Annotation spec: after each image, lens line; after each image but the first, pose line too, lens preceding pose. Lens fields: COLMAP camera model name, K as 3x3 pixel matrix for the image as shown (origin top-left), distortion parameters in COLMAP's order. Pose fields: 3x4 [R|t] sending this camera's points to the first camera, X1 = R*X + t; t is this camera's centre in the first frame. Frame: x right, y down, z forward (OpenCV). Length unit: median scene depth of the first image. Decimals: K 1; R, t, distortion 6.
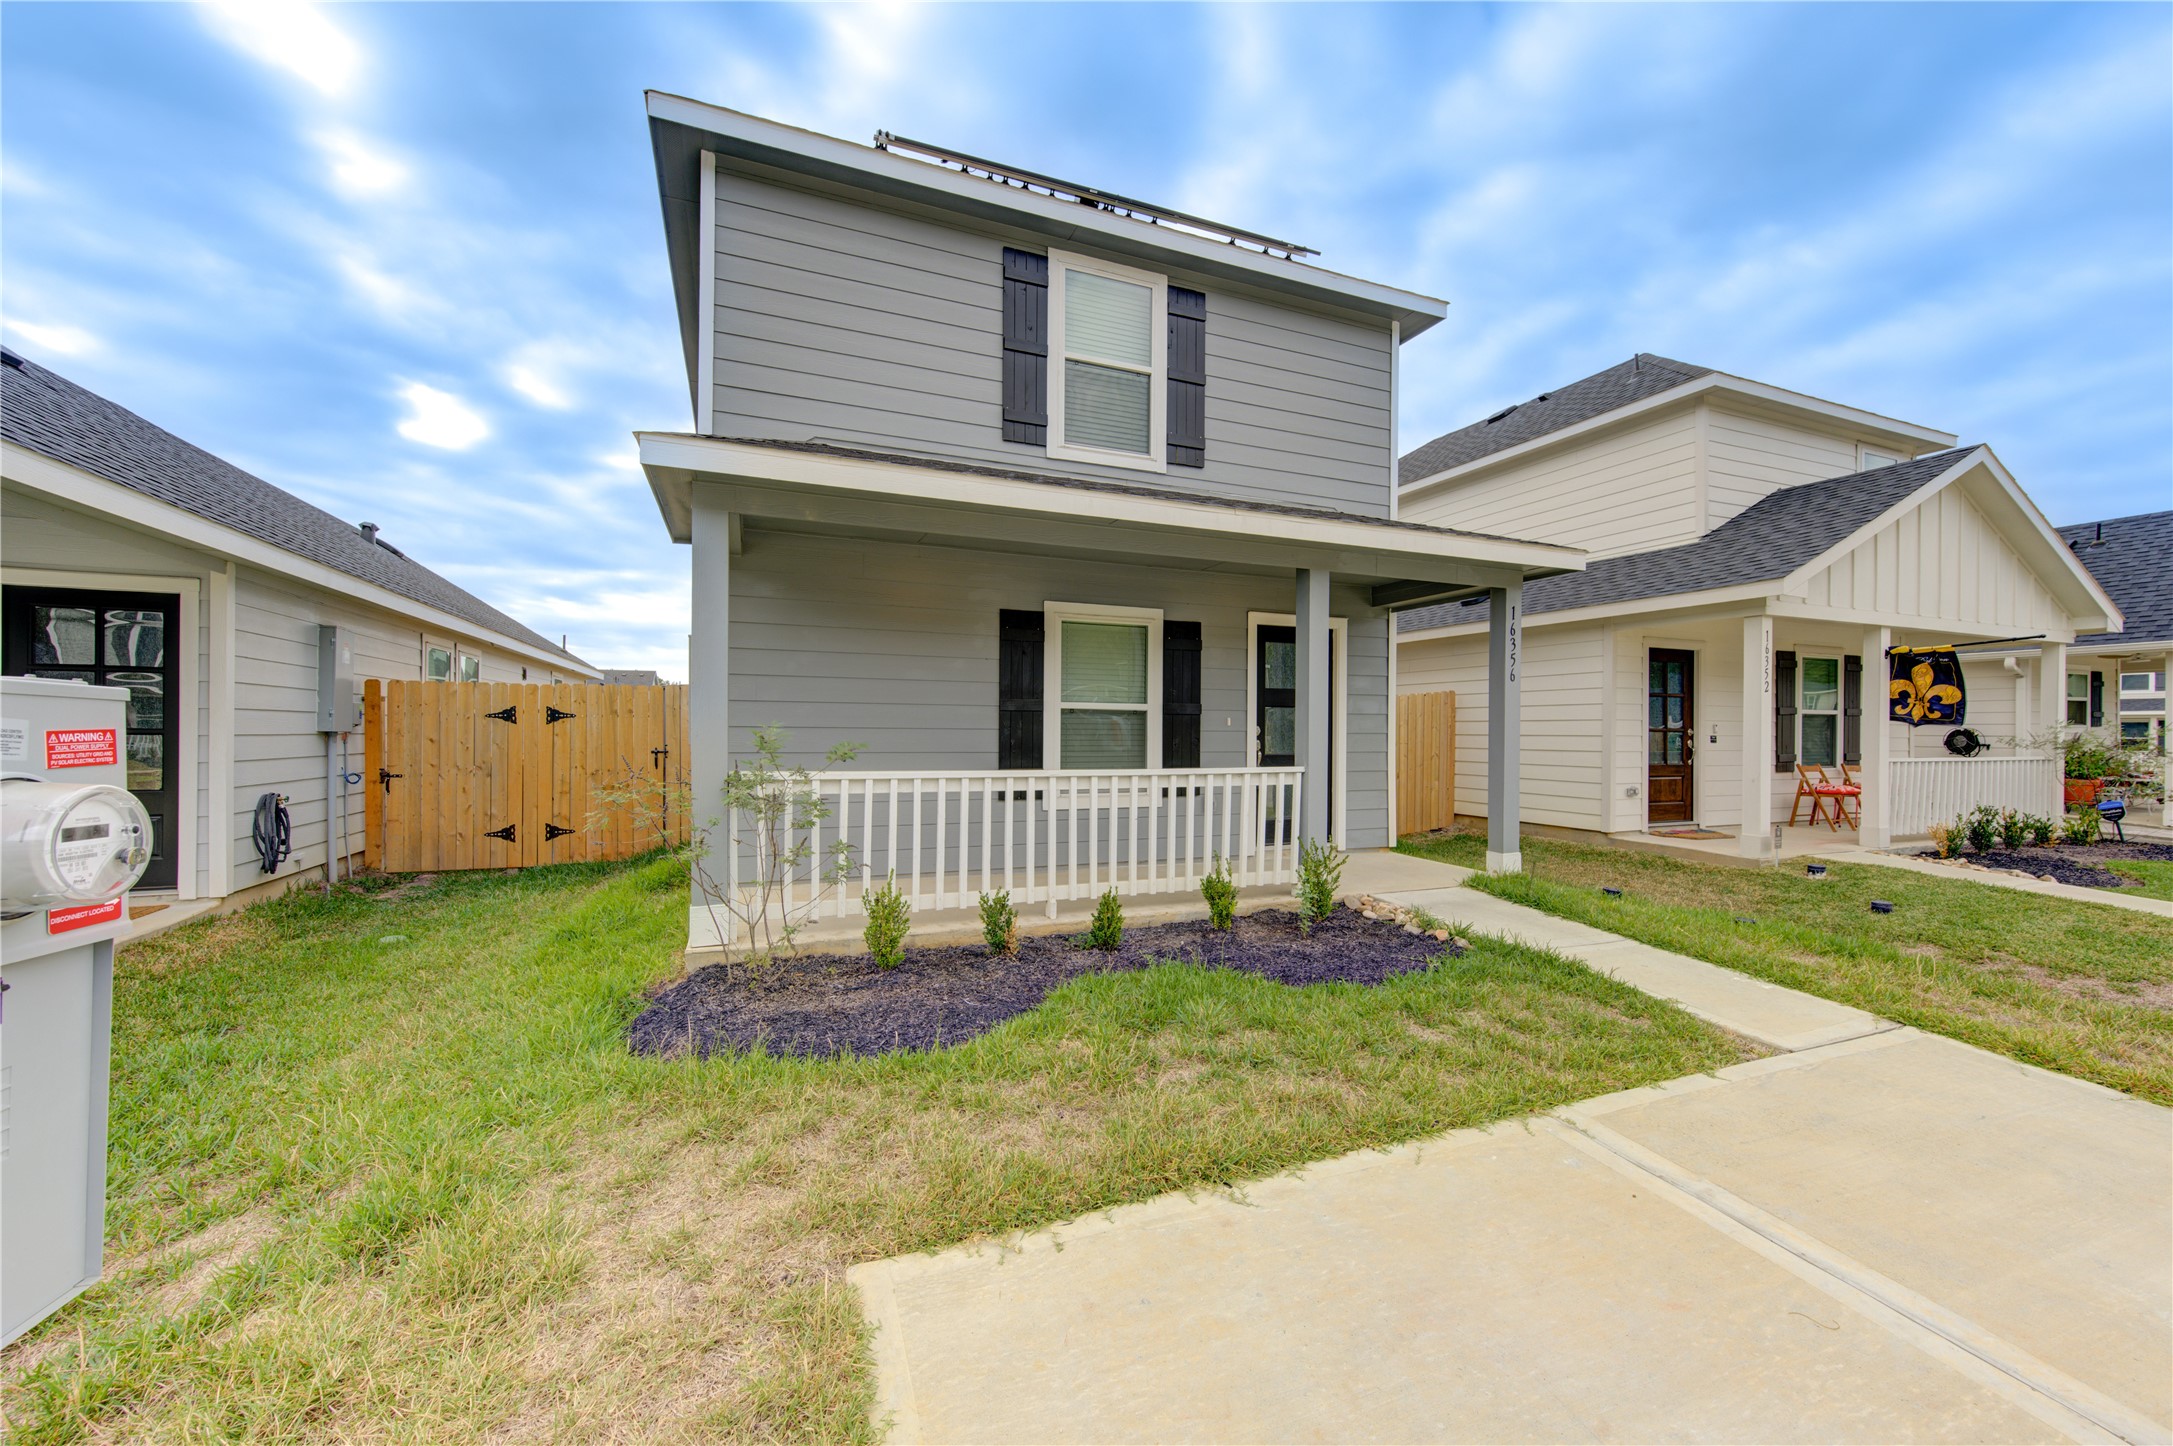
lens RADIAL K [[878.0, 0, 1102.7], [0, 878.0, 724.2], [0, 0, 1]] dist [0.000672, -0.000344]
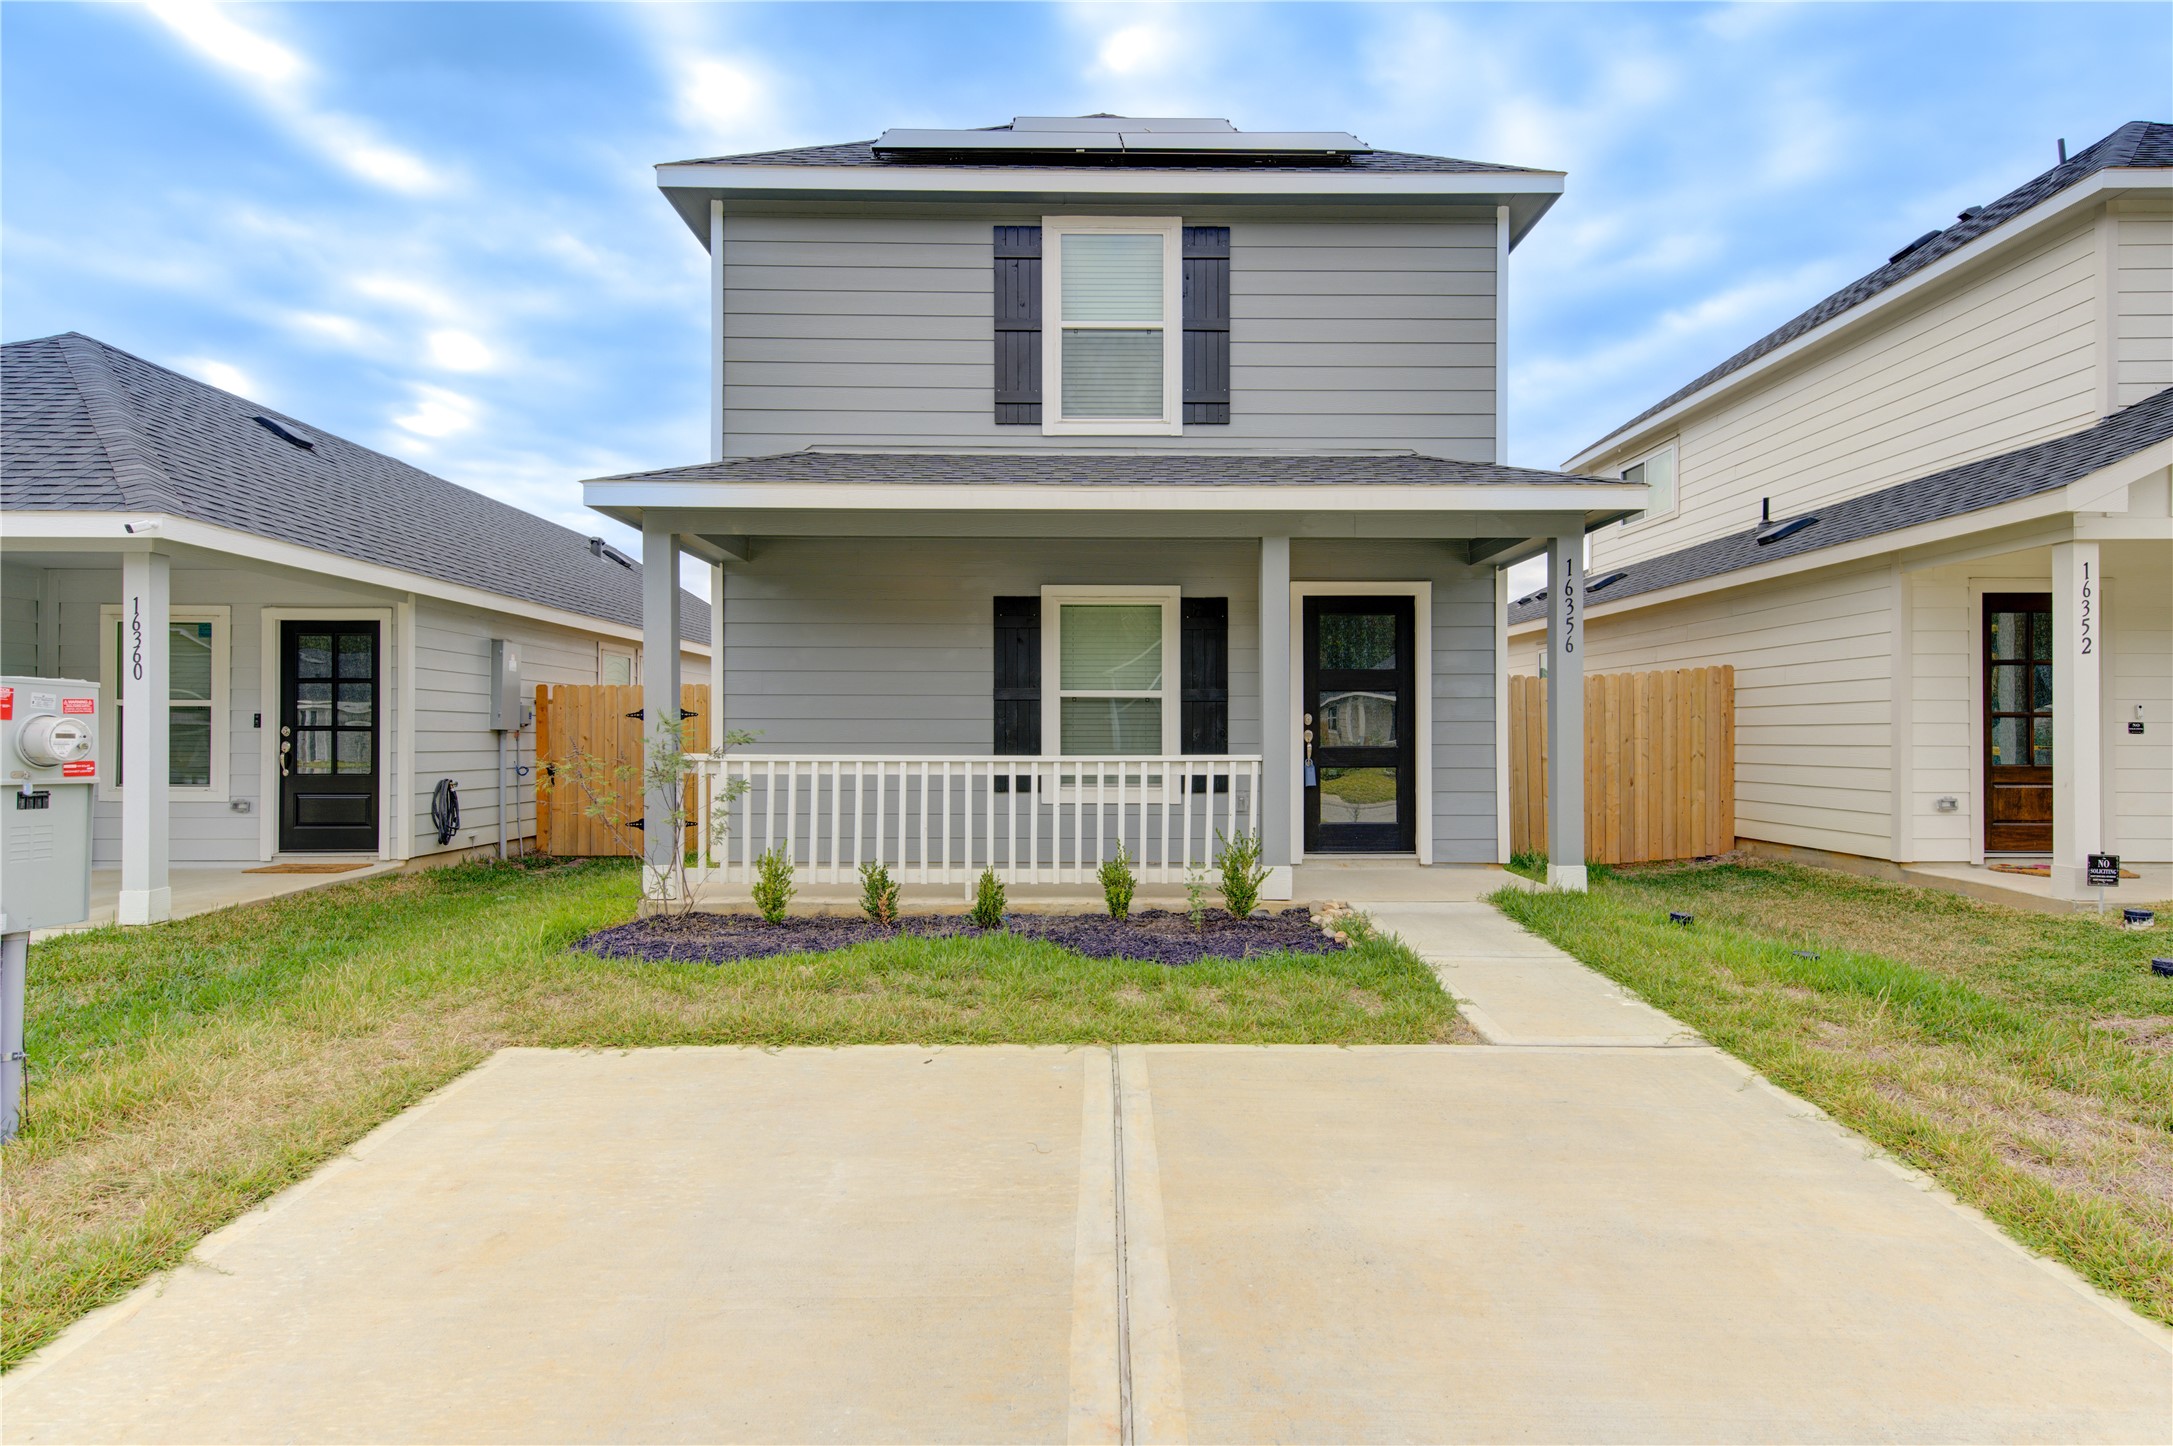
lens RADIAL K [[1207.1, 0, 1089.6], [0, 1207.1, 712.1], [0, 0, 1]] dist [0.020606, 0.000489]
pose [[0.921913, -0.015103, -0.387101, 0.469069], [0.008796, 0.999798, -0.018059, 0.021239], [0.387296, 0.013244, 0.921860, -0.183613]]
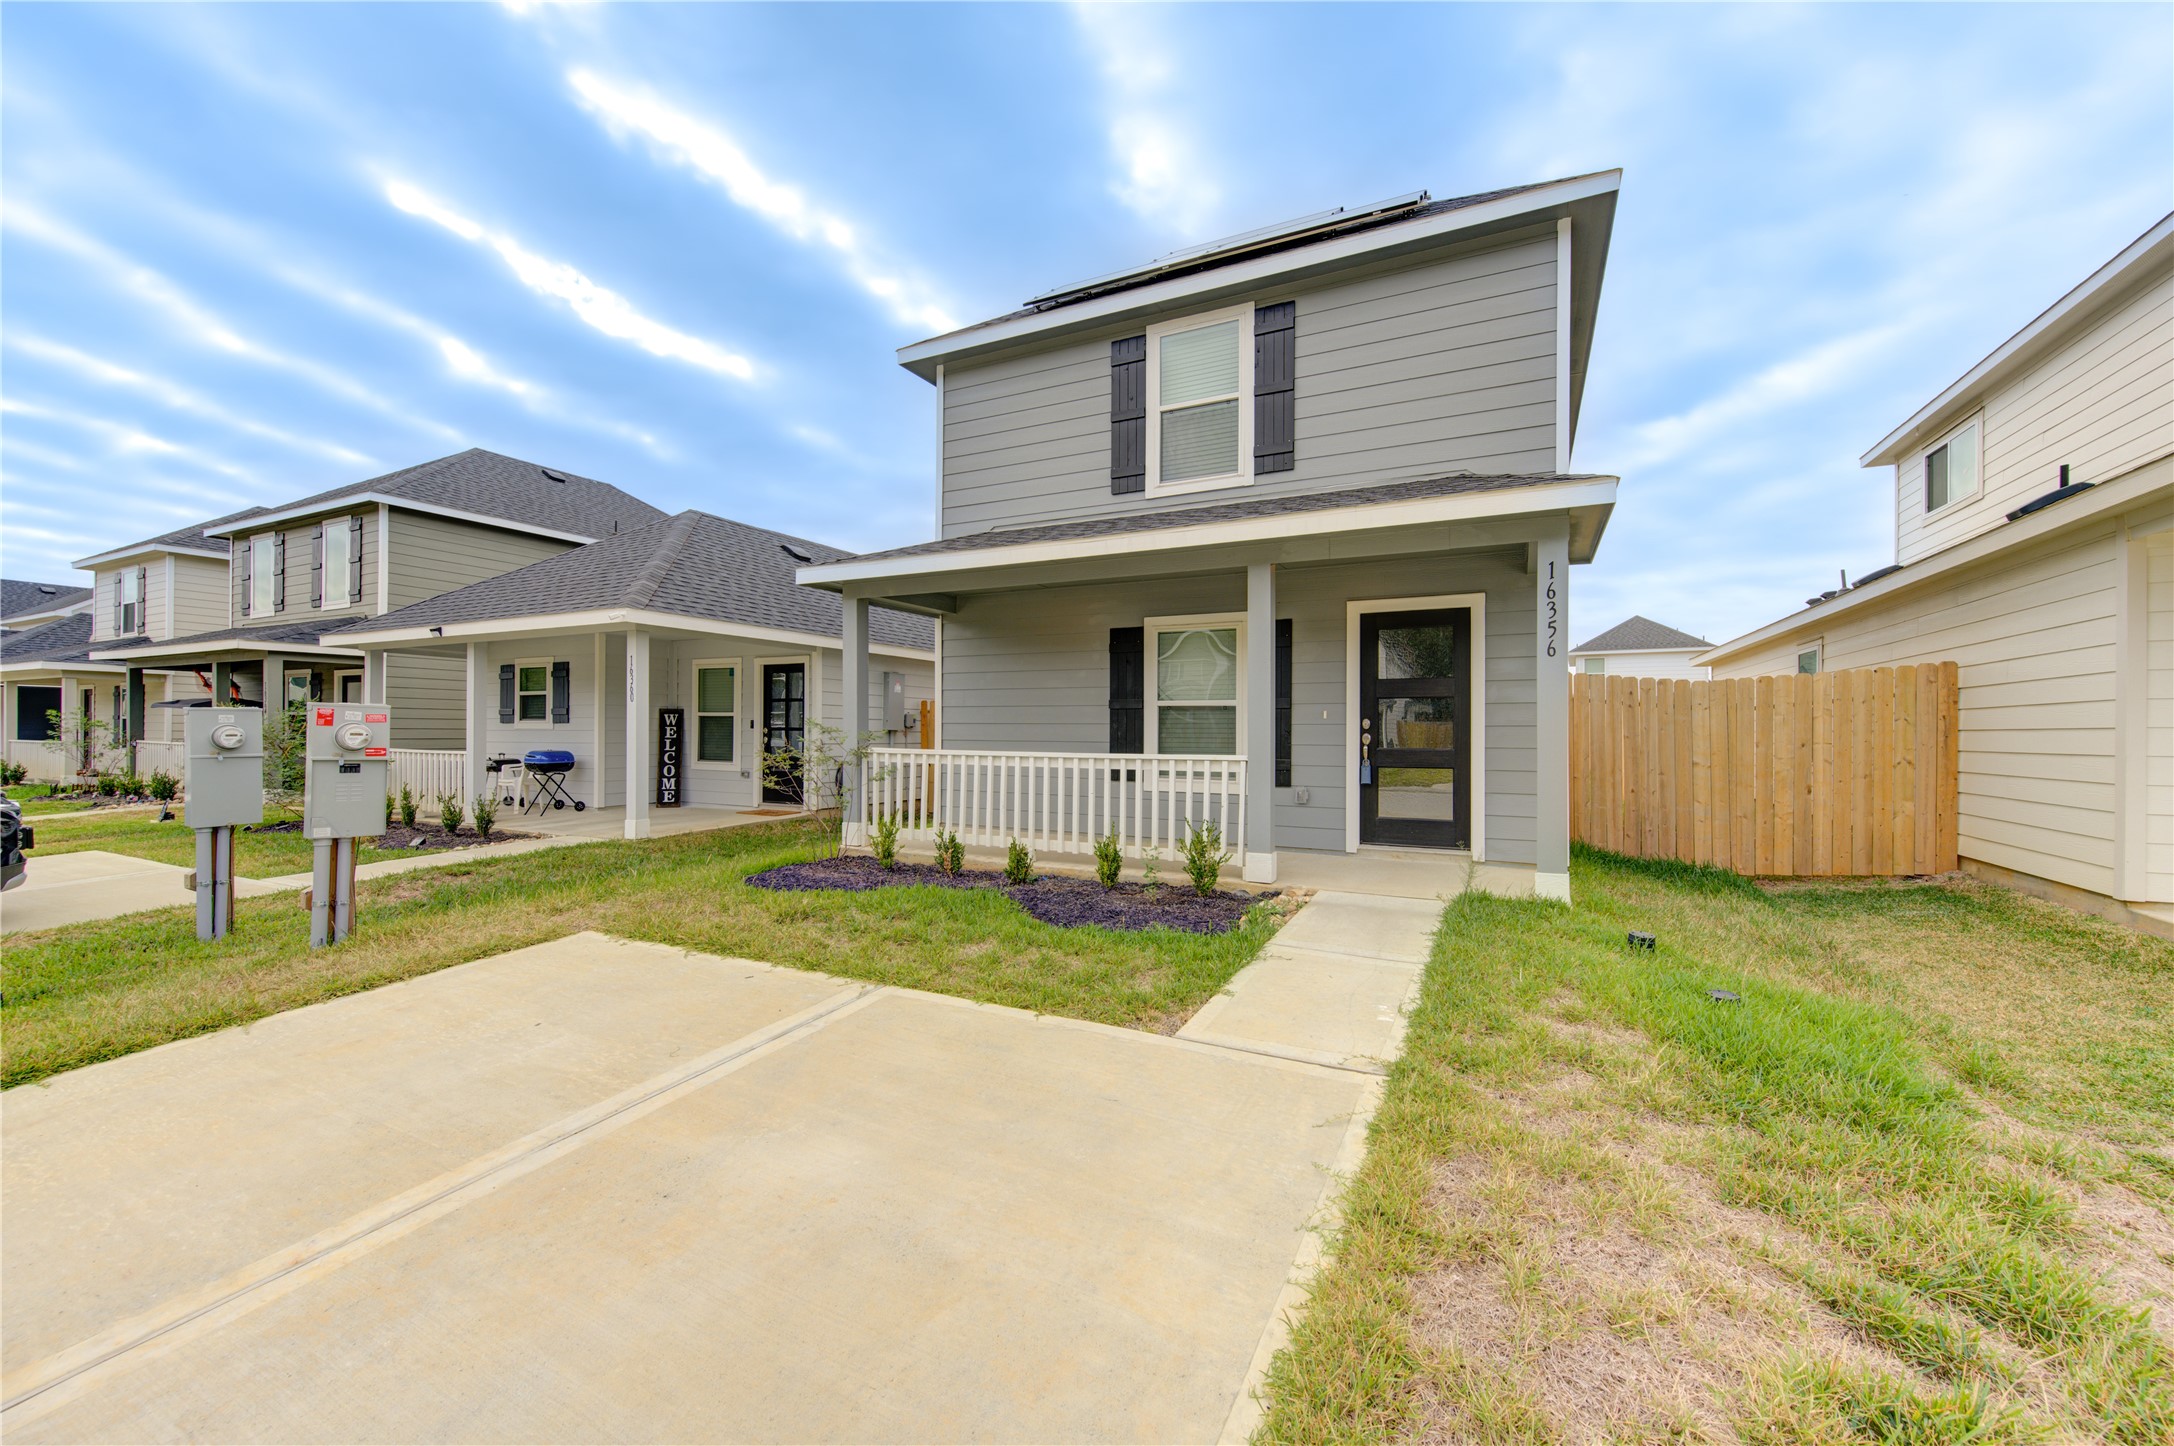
lens RADIAL K [[878.4, 0, 1067.0], [0, 878.4, 724.0], [0, 0, 1]] dist [0.000672, -0.000344]
pose [[0.620573, -0.011923, -0.784058, 0.780837], [0.003404, 0.999916, -0.012511, 0.019688], [0.784141, 0.005095, 0.620562, 0.158870]]
